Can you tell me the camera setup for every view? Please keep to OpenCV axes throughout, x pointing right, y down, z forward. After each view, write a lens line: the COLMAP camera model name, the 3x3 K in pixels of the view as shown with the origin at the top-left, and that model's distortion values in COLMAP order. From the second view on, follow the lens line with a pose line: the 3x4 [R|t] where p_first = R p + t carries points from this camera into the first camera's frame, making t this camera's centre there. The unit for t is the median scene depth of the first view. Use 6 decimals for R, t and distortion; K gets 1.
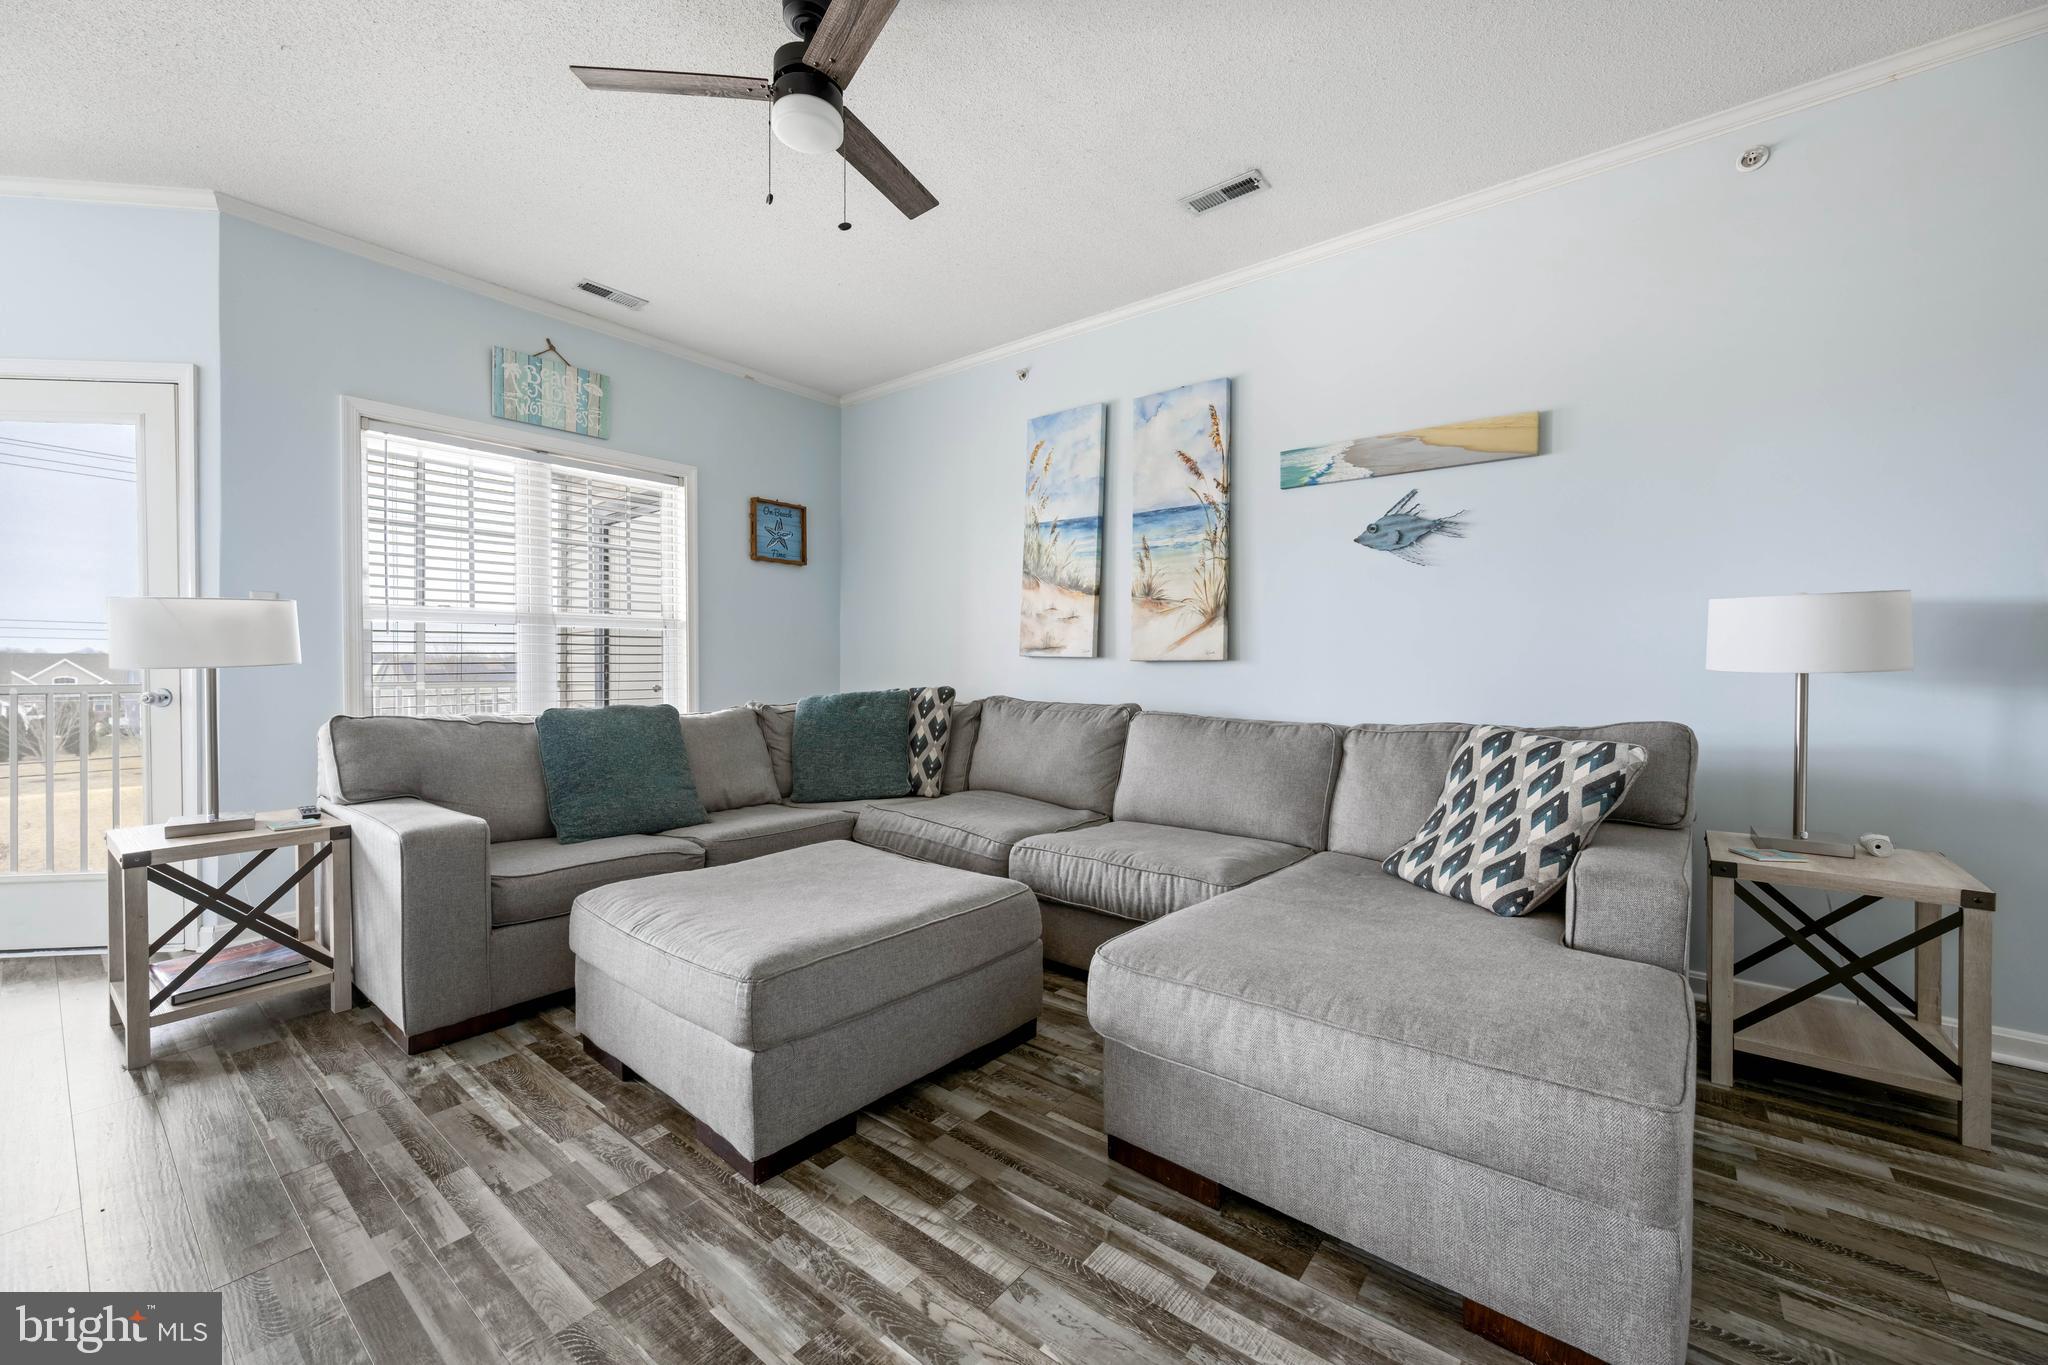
lens RADIAL K [[798.3, 0, 1021.1], [0, 798.3, 675.9], [0, 0, 1]] dist [-0.000250, 0.000235]
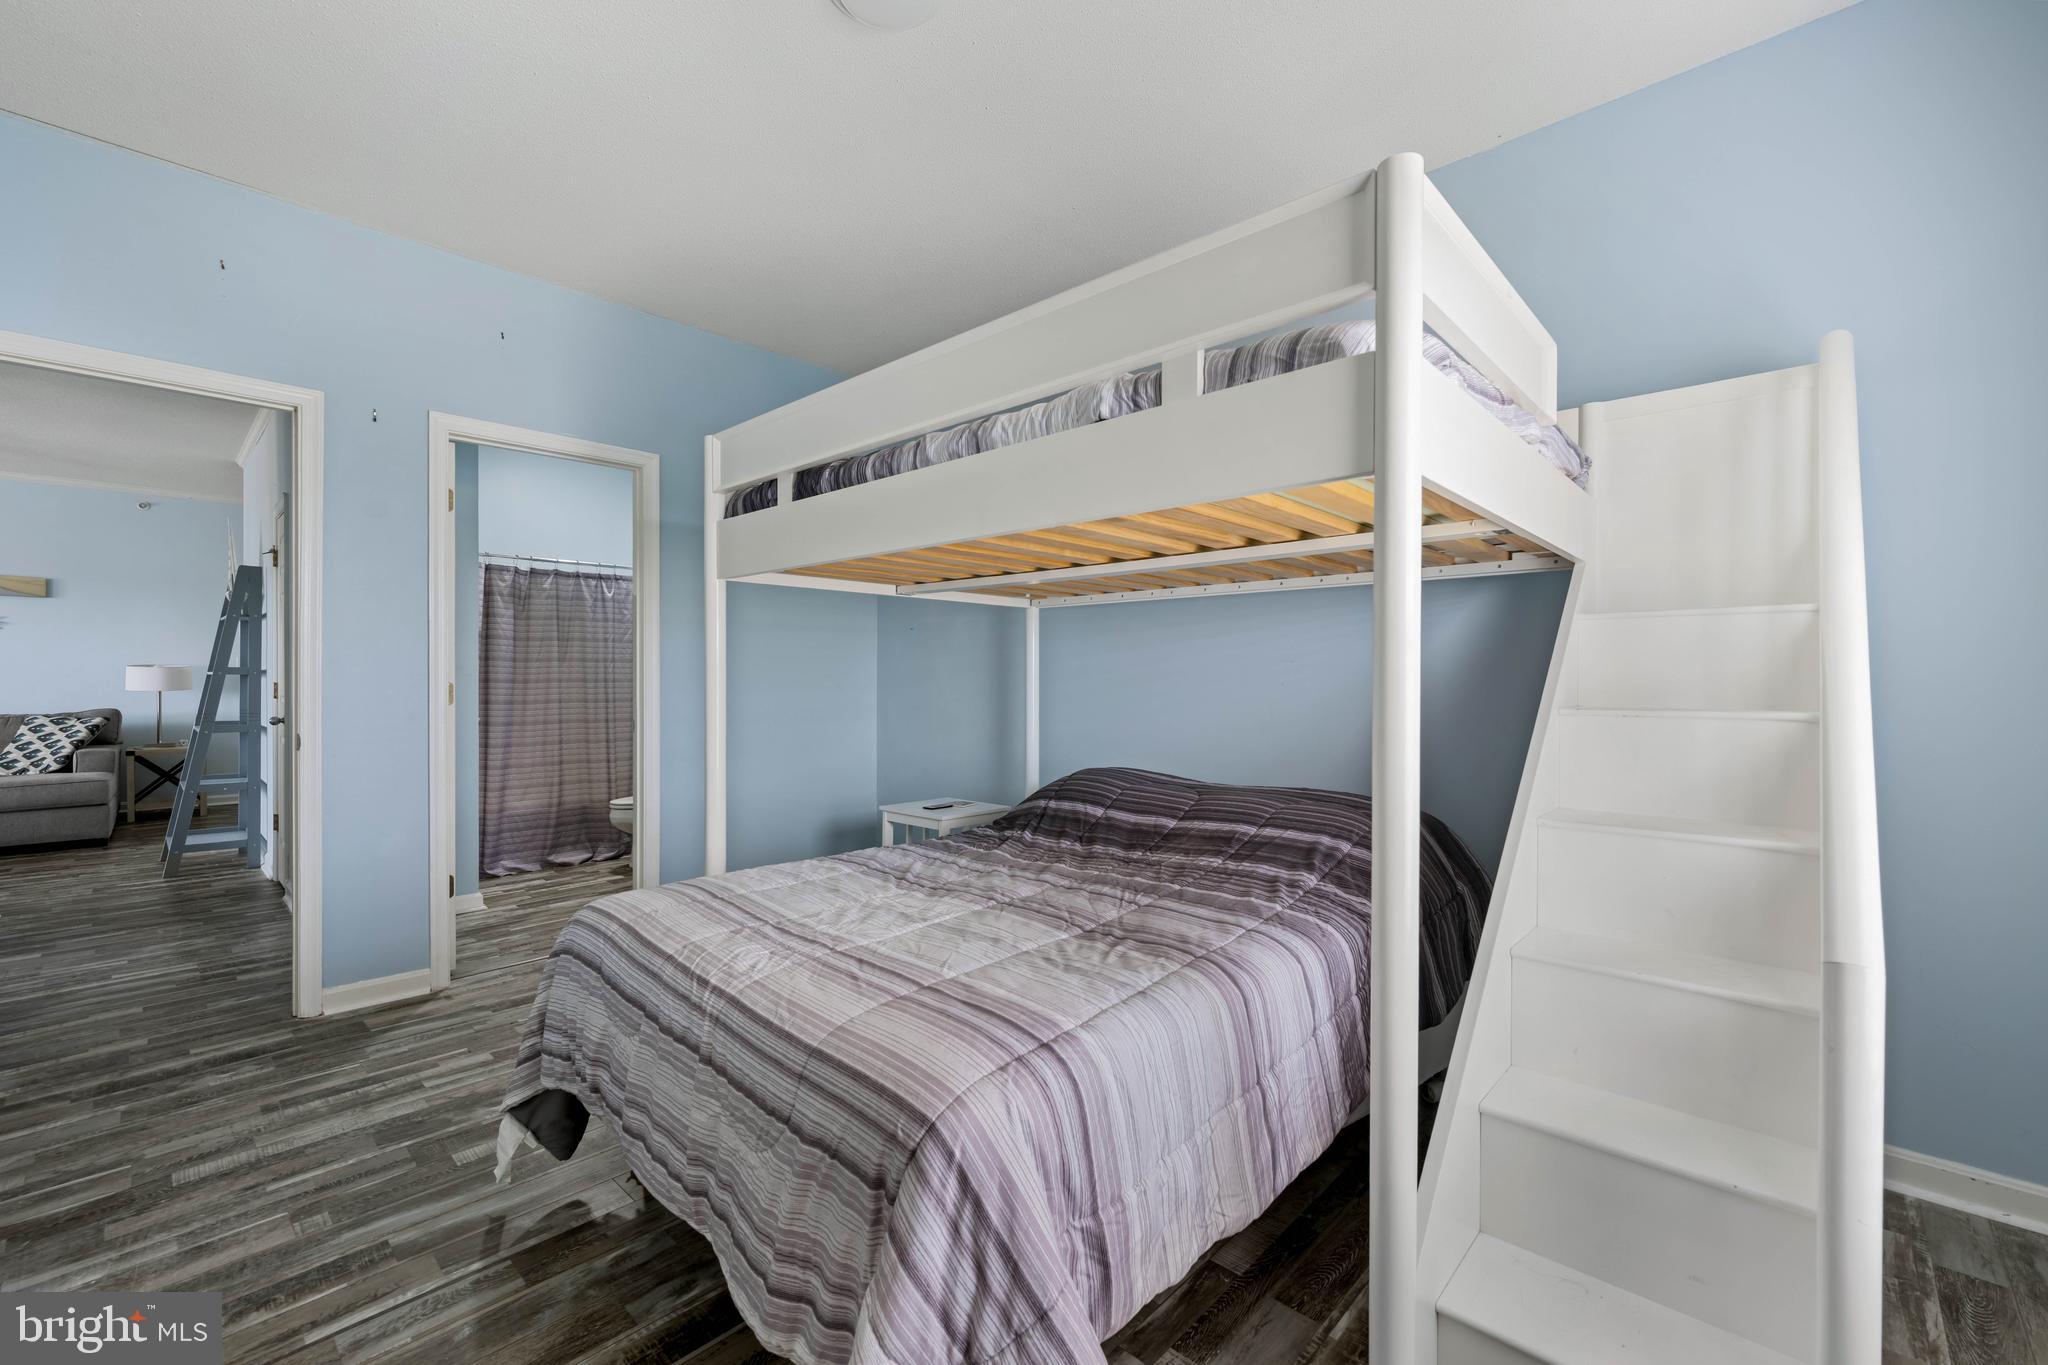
lens RADIAL K [[873.2, 0, 1022.8], [0, 873.2, 678.9], [0, 0, 1]] dist [0.001208, -0.001022]
pose [[0.078447, 0.006828, 0.996895, -1.309843], [0.011240, 0.999907, -0.007733, 0.008690], [-0.996855, 0.011812, 0.078363, -1.598381]]
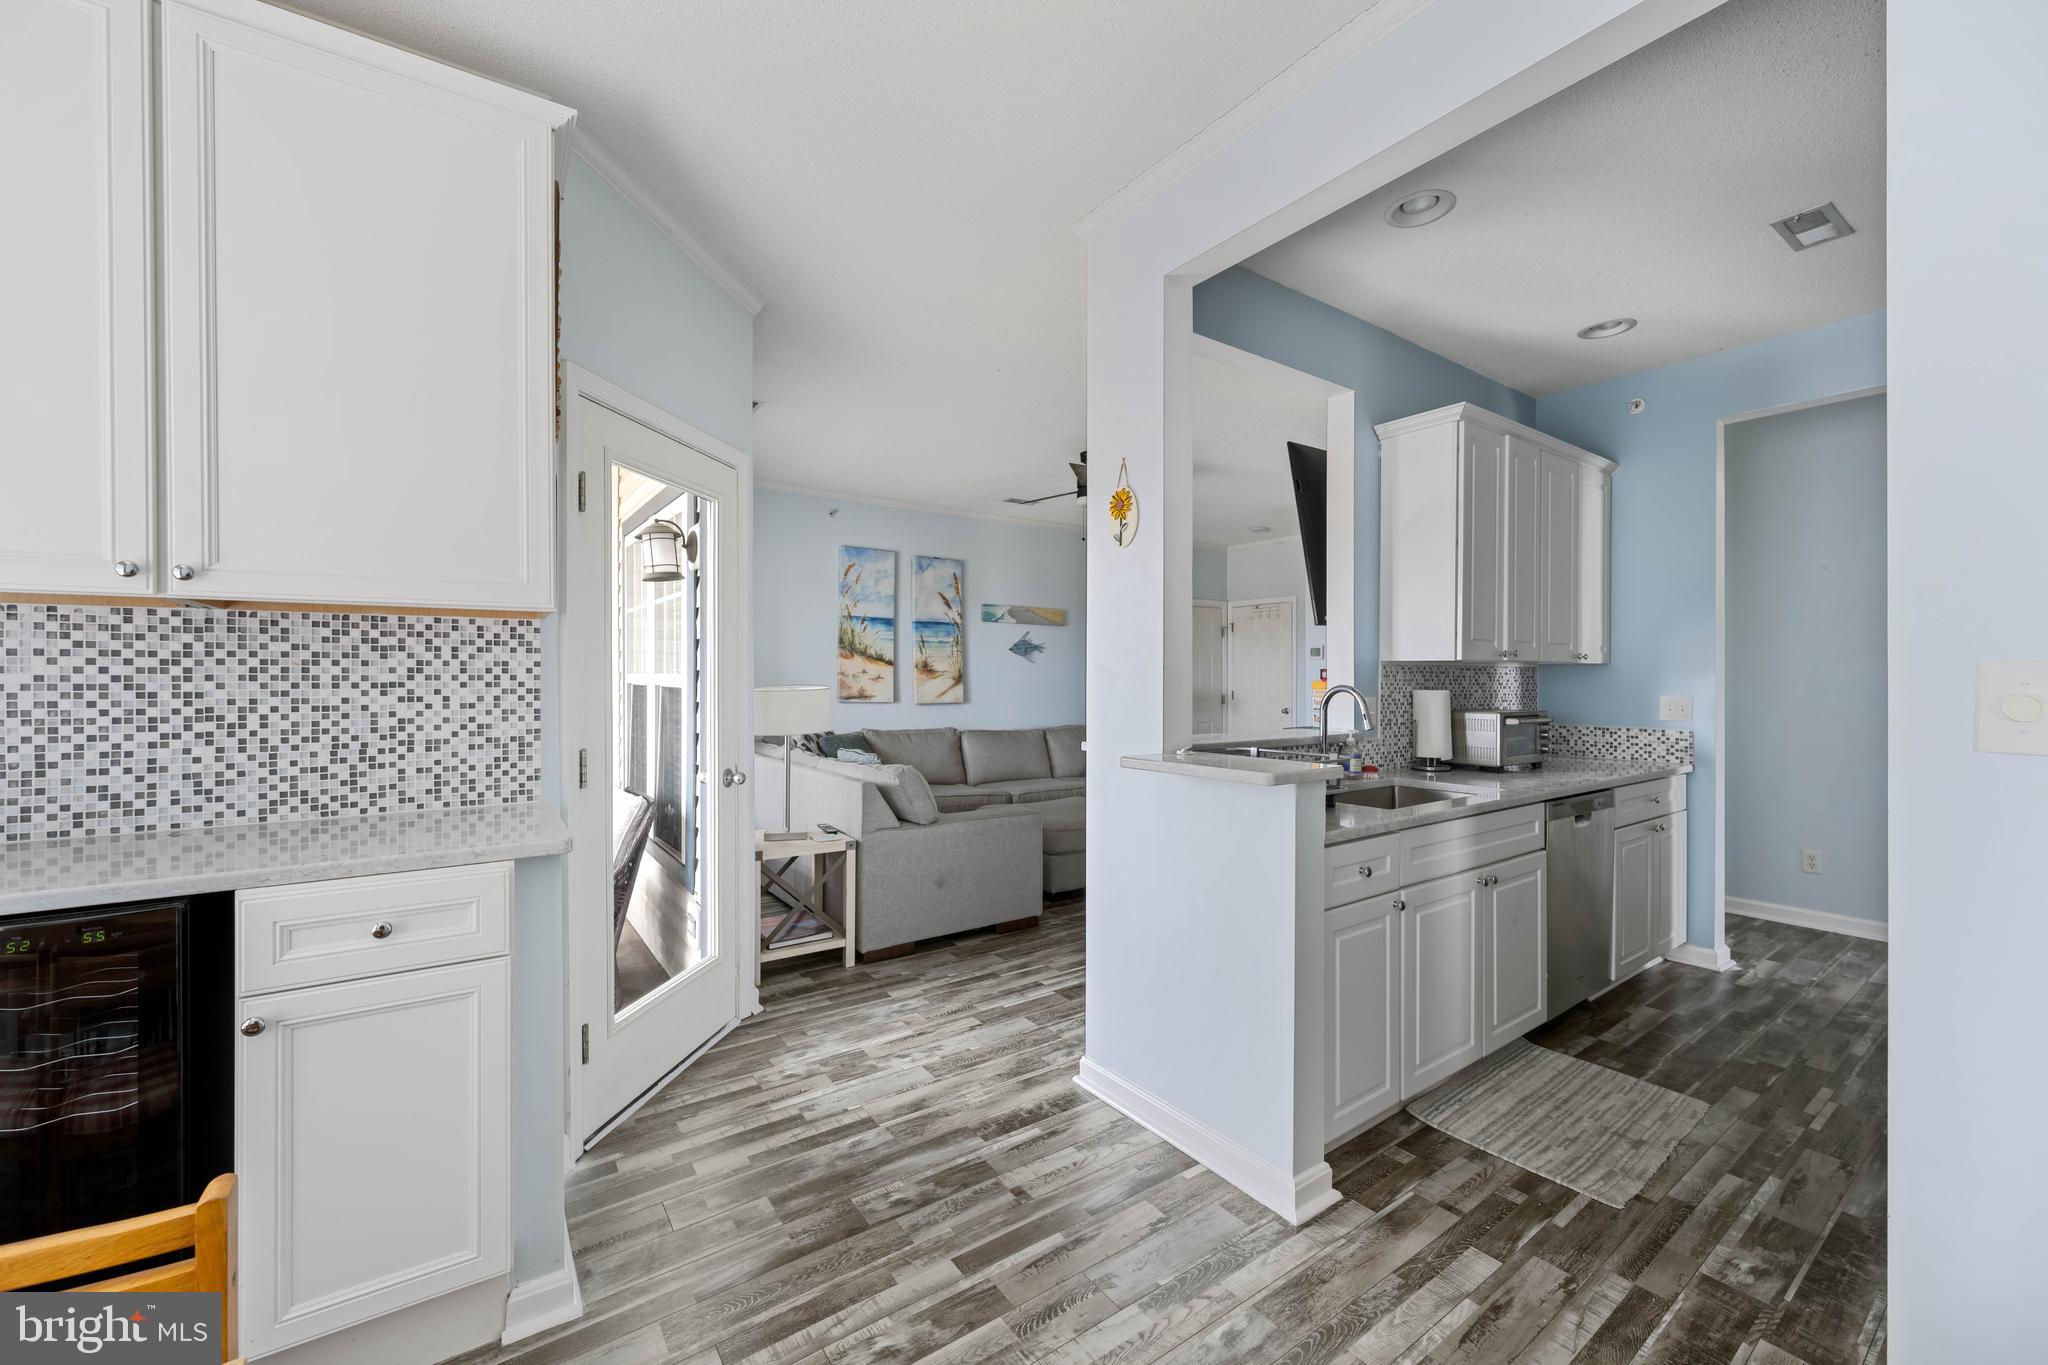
lens RADIAL K [[798.3, 0, 1014.2], [0, 798.3, 677.0], [0, 0, 1]] dist [-0.000250, 0.000235]
pose [[0.287782, -0.001345, 0.957695, -1.584409], [0.012322, 0.999921, -0.002298, -0.075618], [-0.957617, 0.012462, 0.287776, 0.293891]]
